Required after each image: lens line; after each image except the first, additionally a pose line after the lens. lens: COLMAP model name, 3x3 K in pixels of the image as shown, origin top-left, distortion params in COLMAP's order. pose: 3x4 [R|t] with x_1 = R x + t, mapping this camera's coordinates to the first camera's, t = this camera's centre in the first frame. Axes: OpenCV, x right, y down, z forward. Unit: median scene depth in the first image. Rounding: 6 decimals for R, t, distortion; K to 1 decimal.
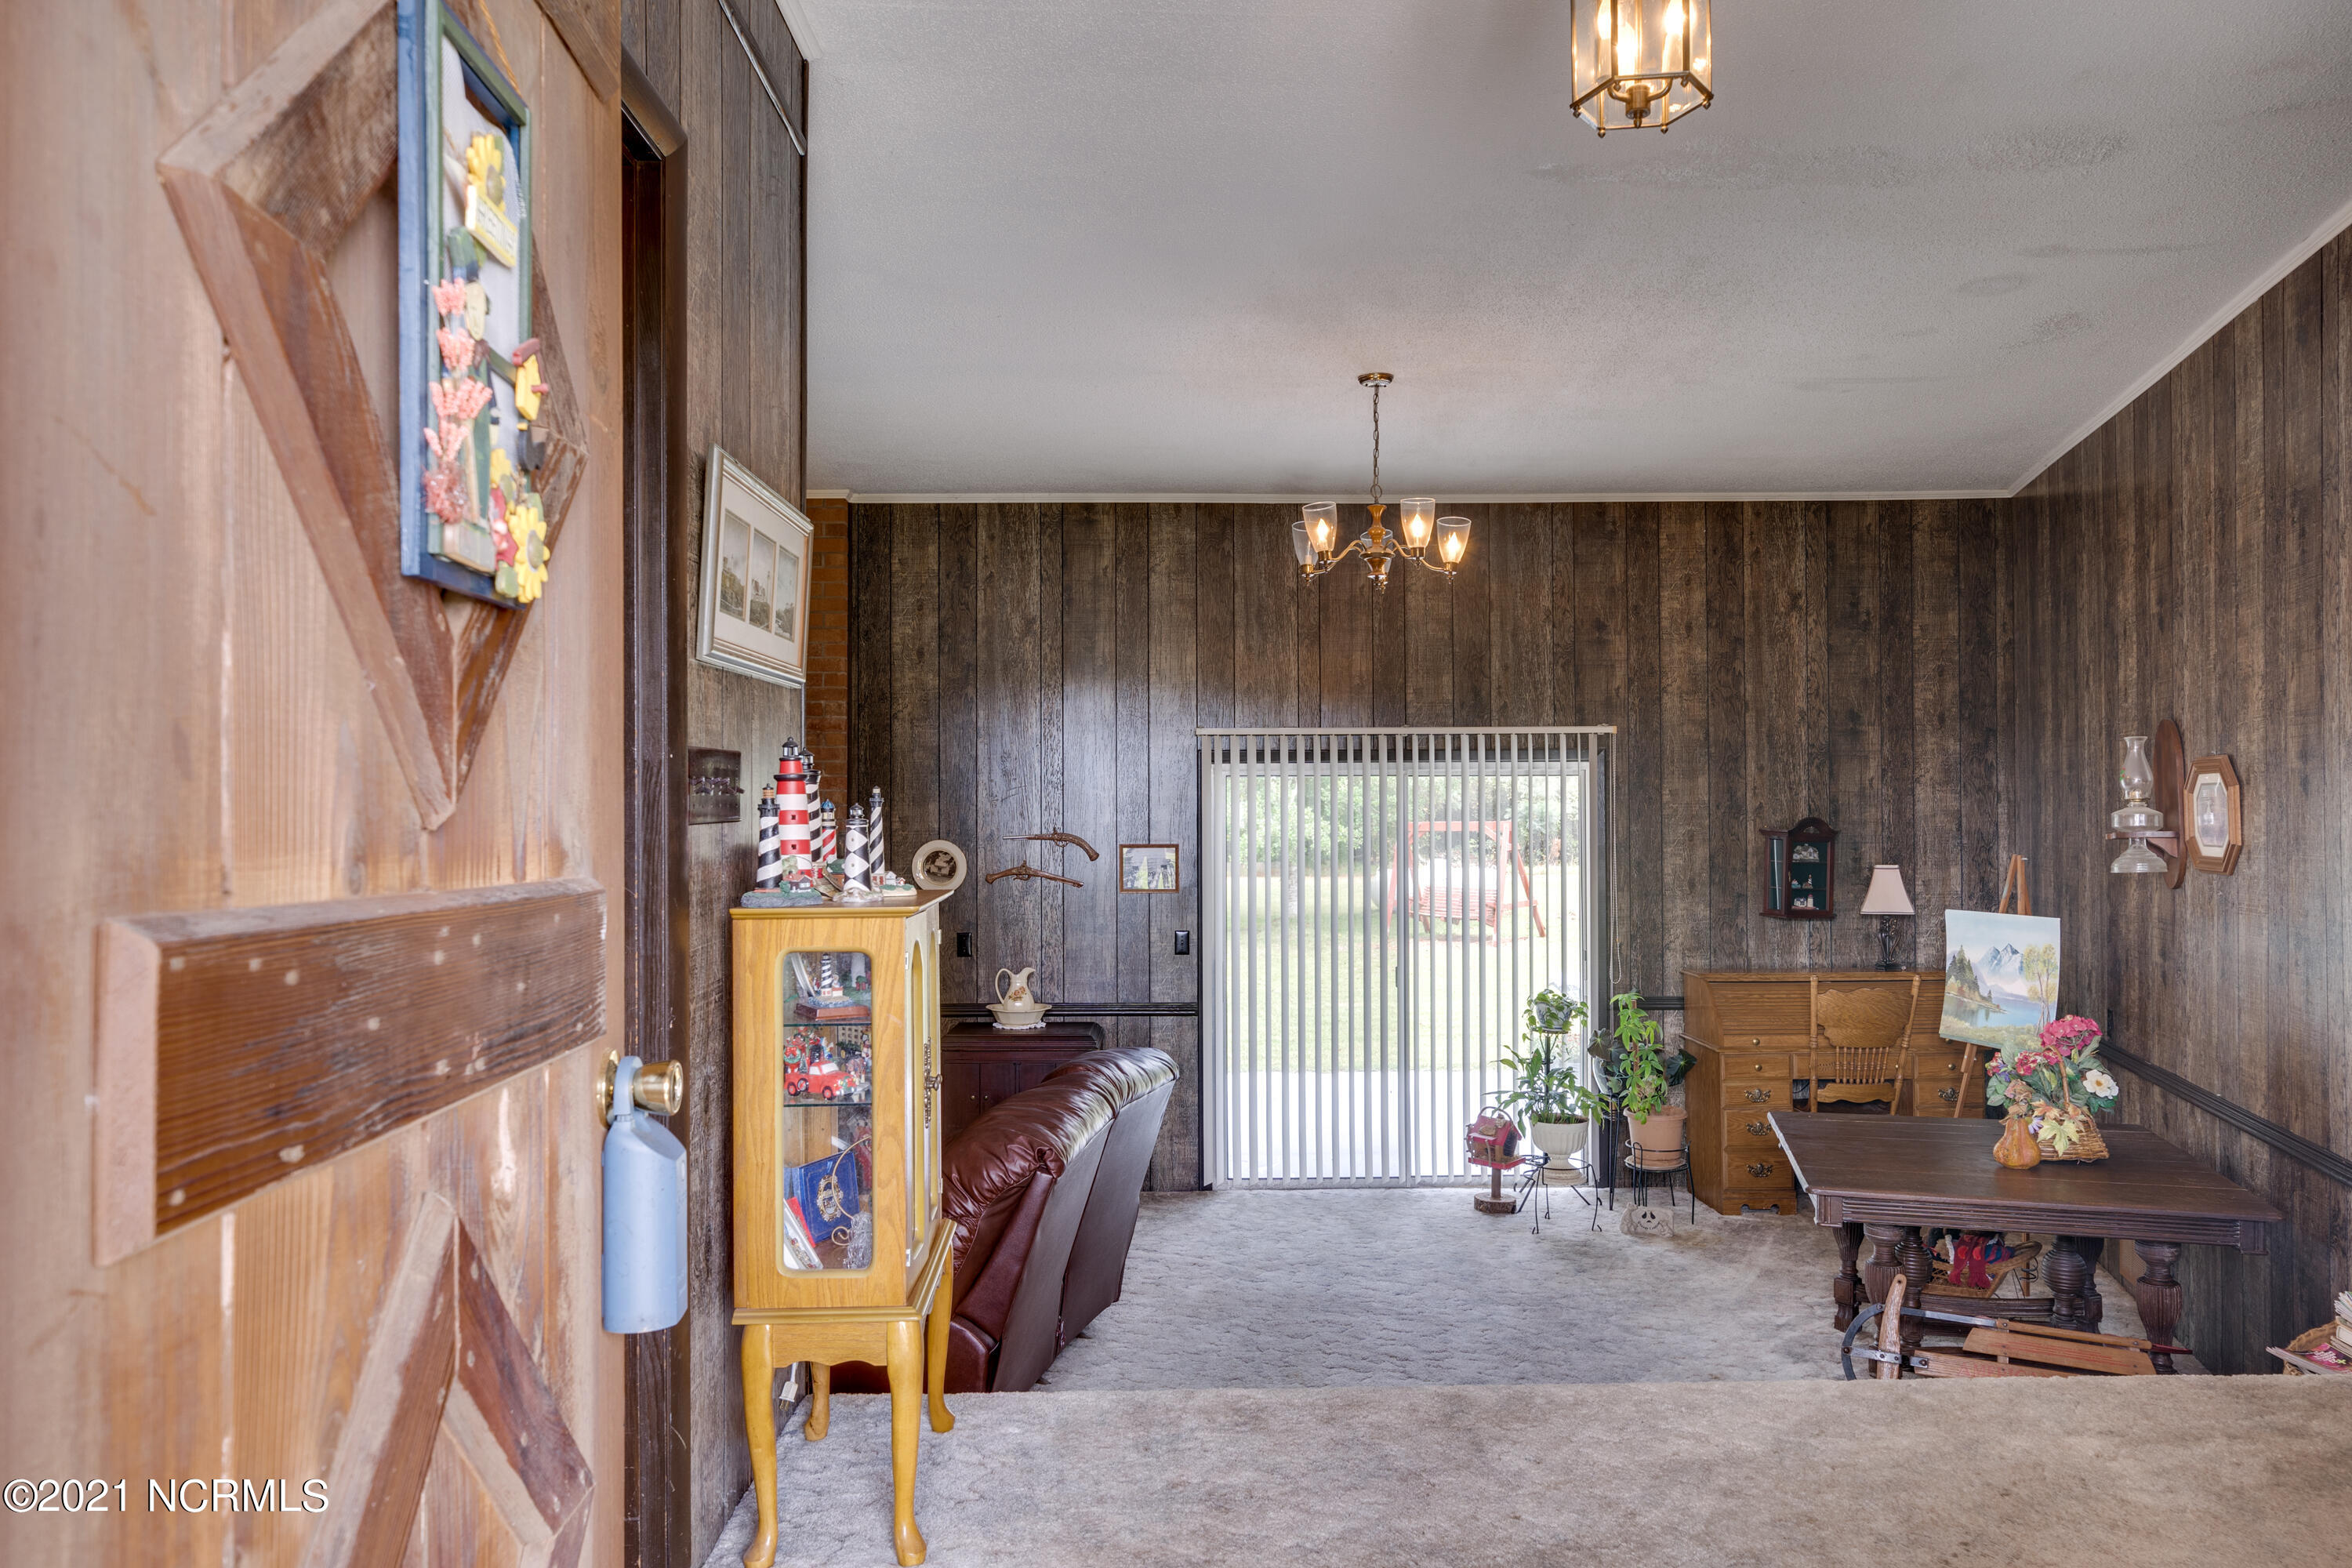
lens RADIAL K [[1775.2, 0, 1175.7], [0, 1775.2, 784.5], [0, 0, 1]] dist [0.004035, 0.001027]
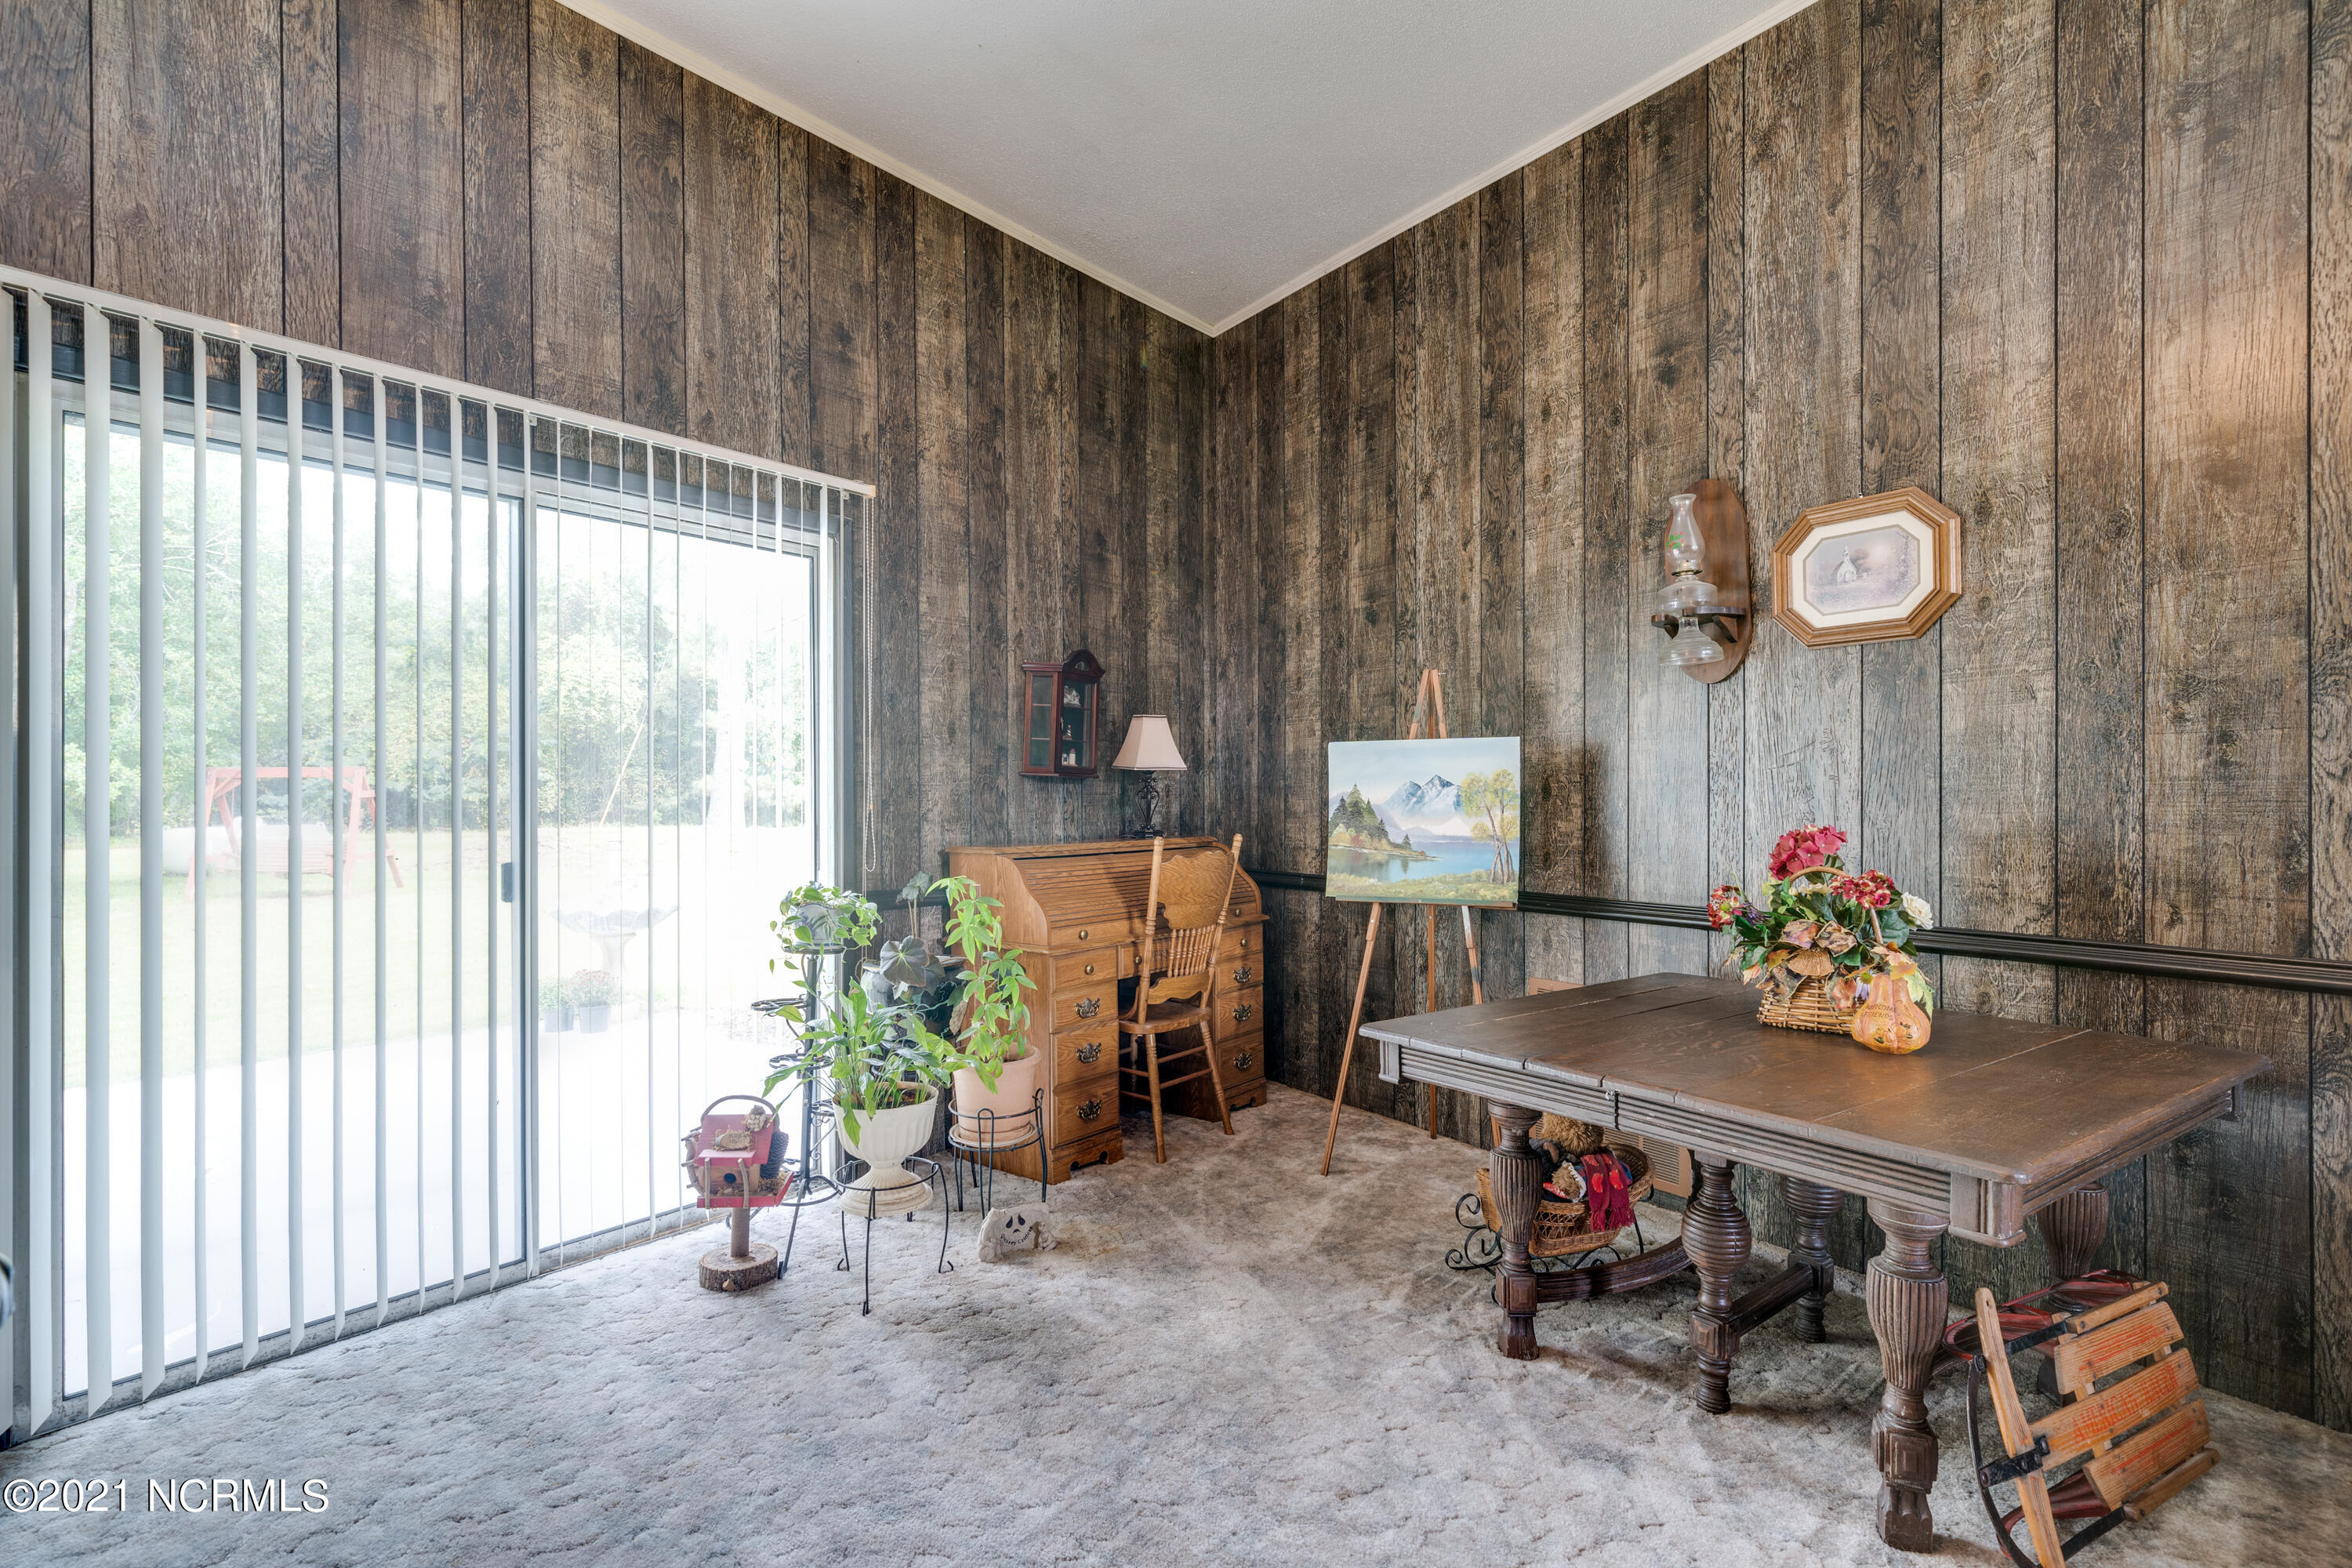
lens RADIAL K [[1141.1, 0, 1177.0], [0, 1141.1, 791.4], [0, 0, 1]] dist [-0.006948, 0.002041]
pose [[0.657563, -0.000314, 0.753400, -0.000064], [0.000358, 1.000000, 0.000104, 0.081118], [-0.753400, 0.000201, 0.657563, 0.624679]]
